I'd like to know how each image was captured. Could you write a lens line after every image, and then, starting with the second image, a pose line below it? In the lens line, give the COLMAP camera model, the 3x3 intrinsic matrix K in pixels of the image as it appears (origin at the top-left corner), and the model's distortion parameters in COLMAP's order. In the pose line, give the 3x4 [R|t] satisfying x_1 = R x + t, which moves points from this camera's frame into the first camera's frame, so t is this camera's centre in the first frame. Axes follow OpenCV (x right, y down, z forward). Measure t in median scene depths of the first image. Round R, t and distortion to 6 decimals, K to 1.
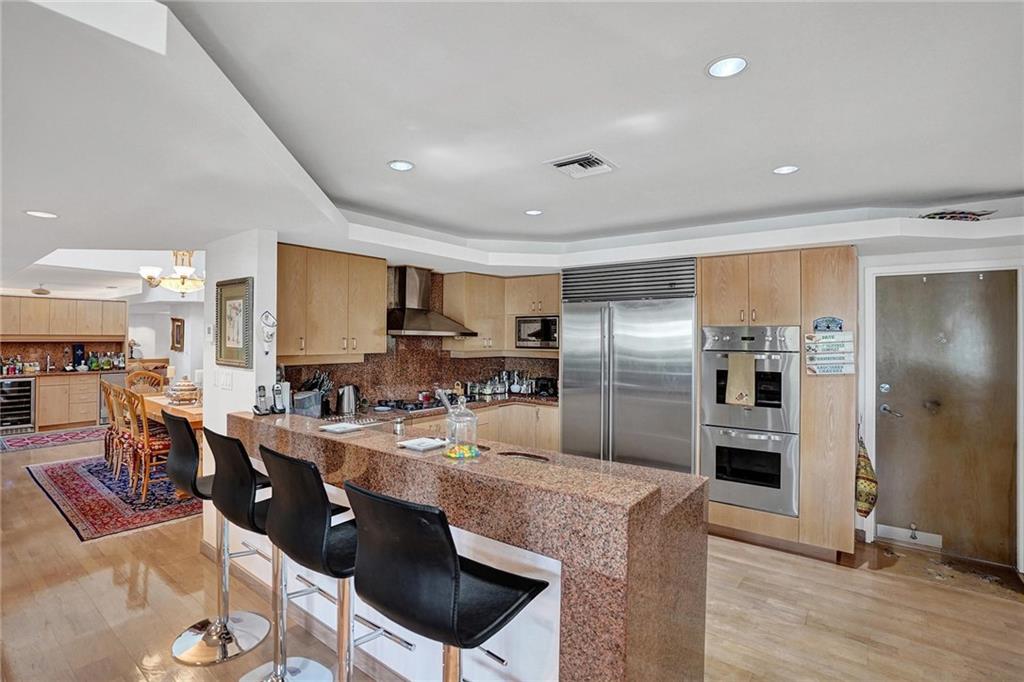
lens RADIAL K [[488.9, 0, 512.0], [0, 488.9, 341.0], [0, 0, 1]] dist [0.000319, 0.000613]
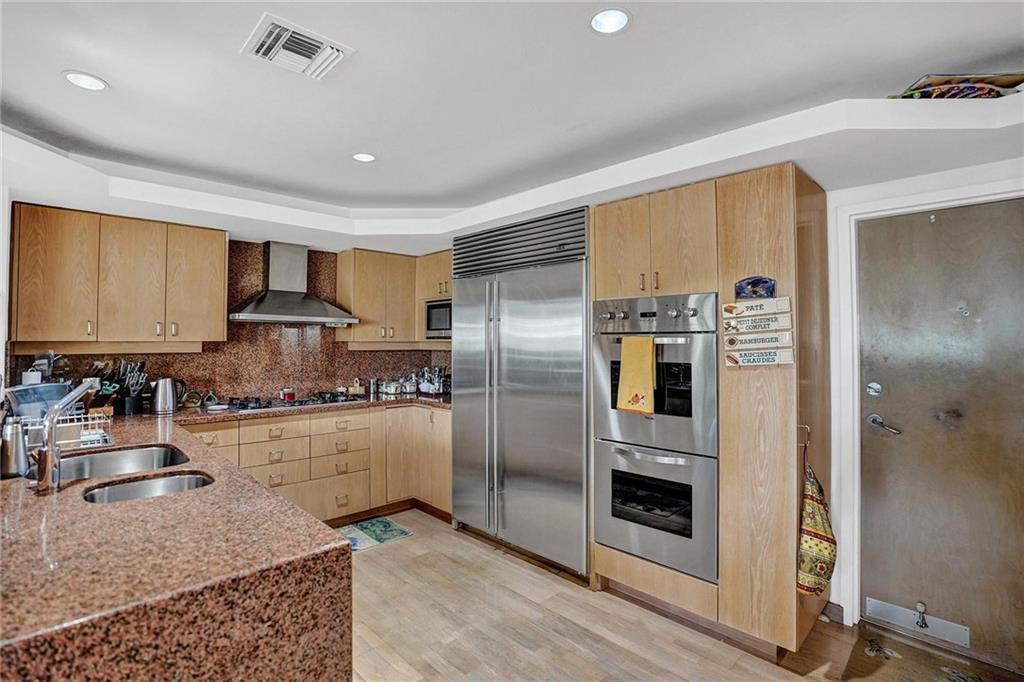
lens RADIAL K [[474.1, 0, 510.7], [0, 474.1, 337.3], [0, 0, 1]] dist [-0.016244, 0.000688]
pose [[0.985469, -0.007415, -0.169692, 0.397835], [0.004203, 0.999805, -0.019274, 0.038129], [0.169802, 0.018281, 0.985309, 0.306139]]
